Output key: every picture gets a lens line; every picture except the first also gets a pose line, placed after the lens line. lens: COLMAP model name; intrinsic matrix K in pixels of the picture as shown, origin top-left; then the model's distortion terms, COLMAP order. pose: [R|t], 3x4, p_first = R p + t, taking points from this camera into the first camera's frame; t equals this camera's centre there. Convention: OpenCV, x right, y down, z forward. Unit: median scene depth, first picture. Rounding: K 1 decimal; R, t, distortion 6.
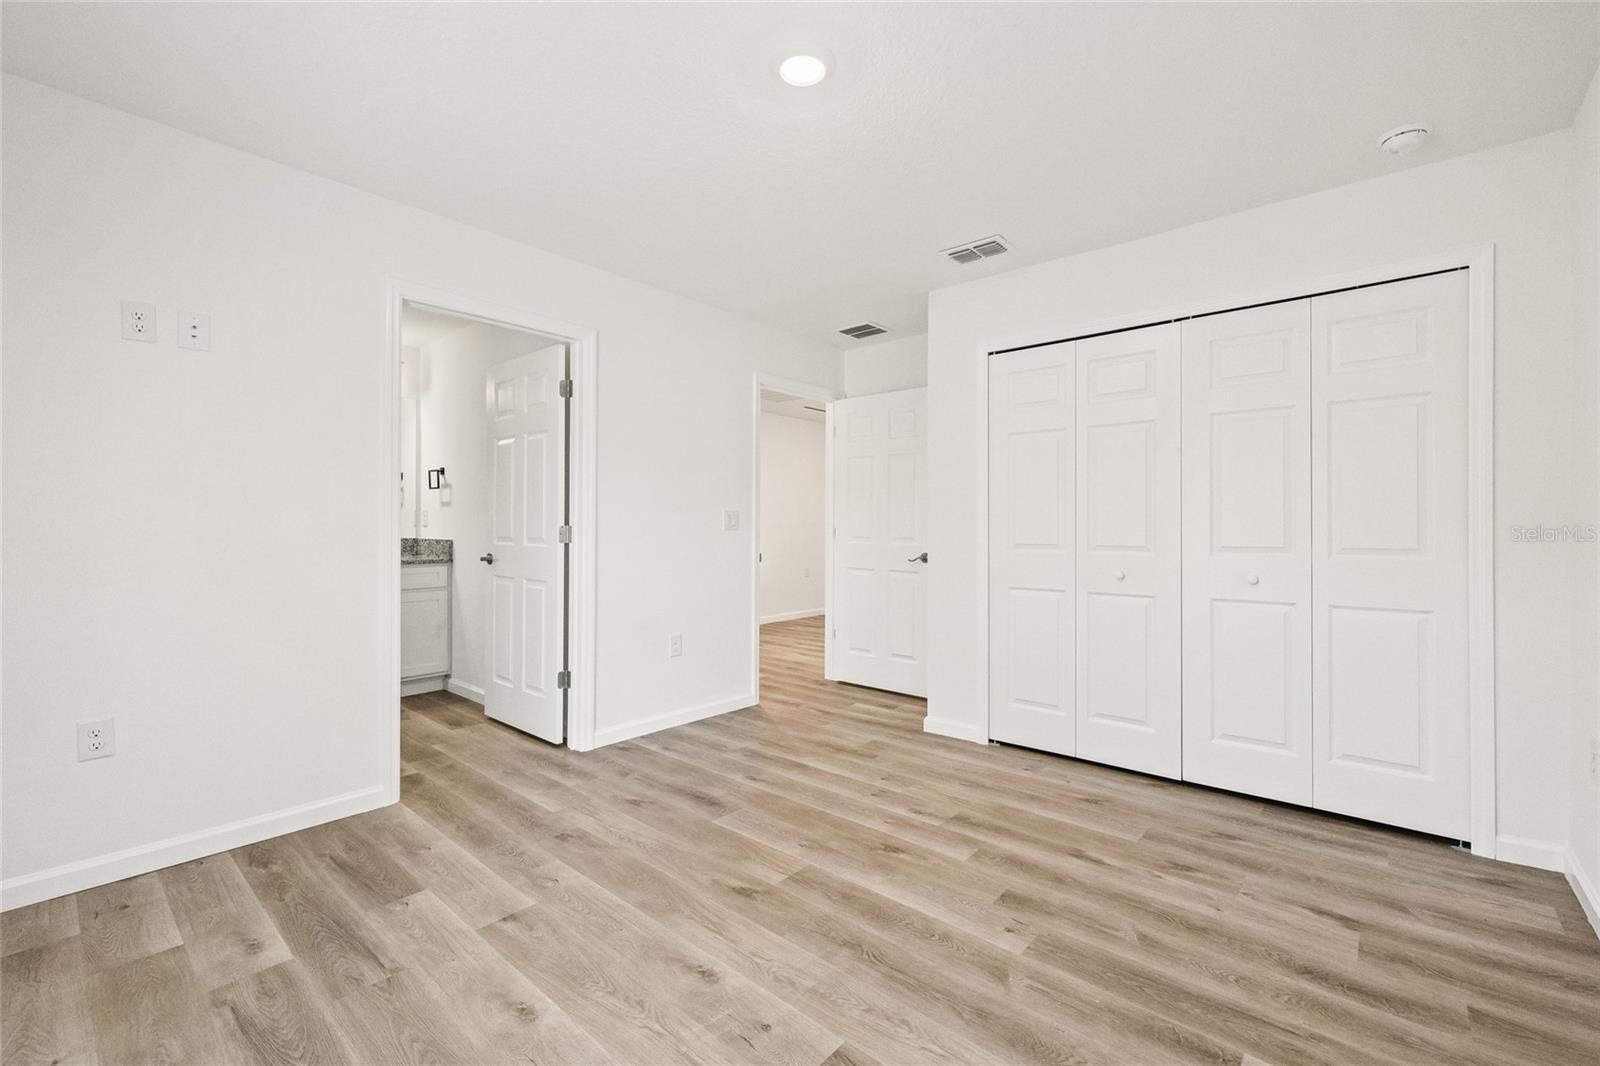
lens RADIAL K [[686.1, 0, 800.9], [0, 686.1, 529.4], [0, 0, 1]] dist [-0.000854, -0.000213]
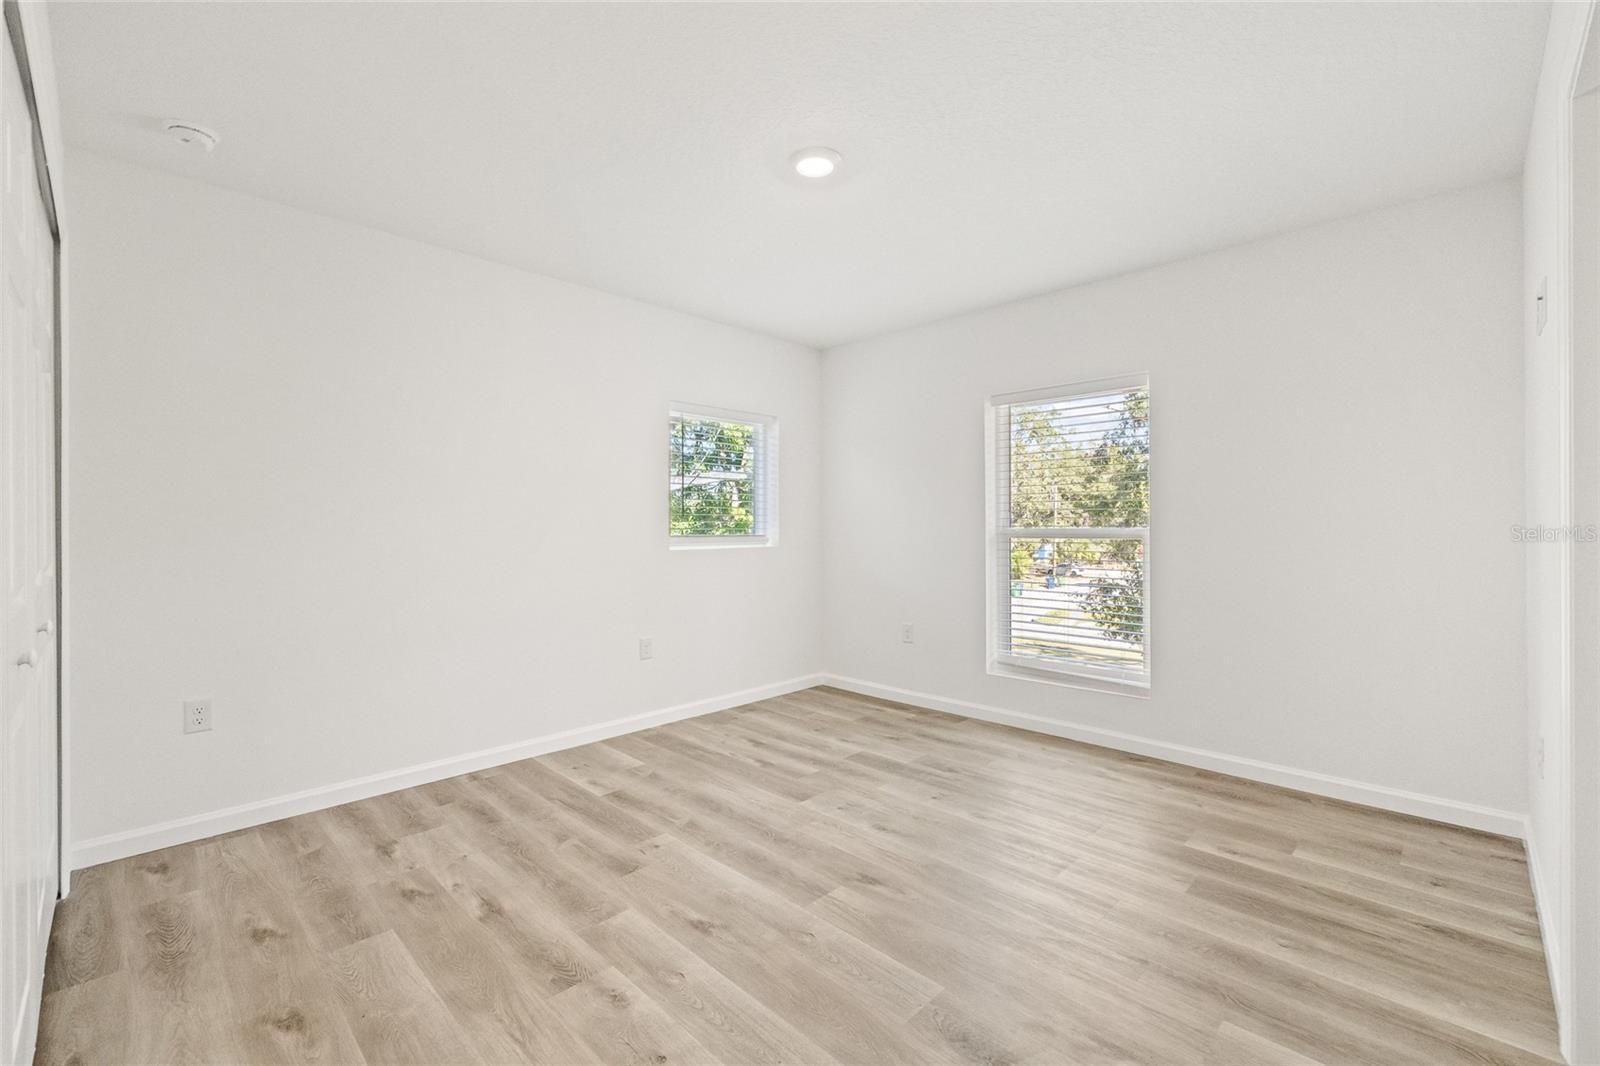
lens RADIAL K [[686.1, 0, 798.7], [0, 686.1, 527.2], [0, 0, 1]] dist [-0.000854, -0.000213]
pose [[-0.998117, -0.002066, 0.061312, -0.037275], [-0.001818, 0.999990, 0.004105, -0.020391], [-0.061320, 0.003985, -0.998110, 2.043571]]
